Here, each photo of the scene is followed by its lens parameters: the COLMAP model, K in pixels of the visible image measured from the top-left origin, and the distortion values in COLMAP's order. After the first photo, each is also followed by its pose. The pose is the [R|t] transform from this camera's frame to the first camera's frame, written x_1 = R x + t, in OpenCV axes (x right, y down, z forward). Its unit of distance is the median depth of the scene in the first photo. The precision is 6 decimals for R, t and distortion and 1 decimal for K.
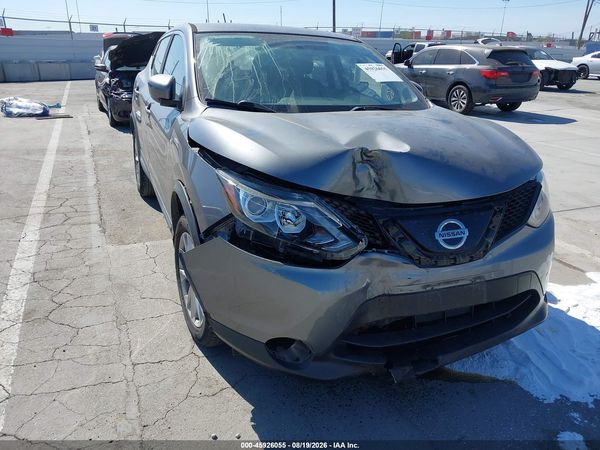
lens RADIAL K [[483.9, 0, 300.0], [0, 483.9, 225.0], [0, 0, 1]] dist [0.006106, -0.000705]
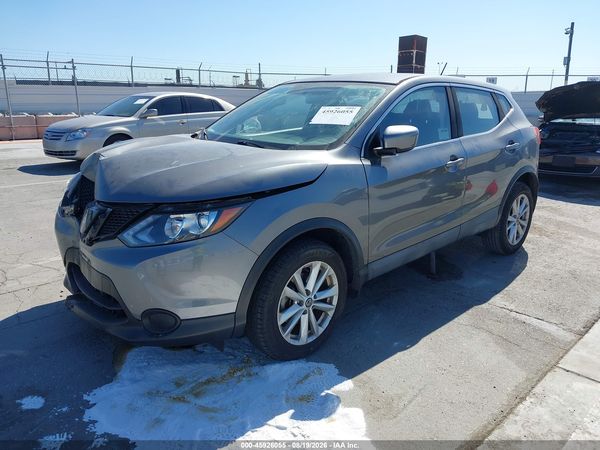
lens RADIAL K [[500.0, 0, 300.6], [0, 500.0, 215.3], [0, 0, 1]] dist [0.003988, -0.004319]
pose [[0.306492, 0.192000, -0.932308, 1.558512], [-0.315657, 0.944524, 0.090745, -0.267500], [0.898011, 0.266477, 0.350095, 0.883345]]
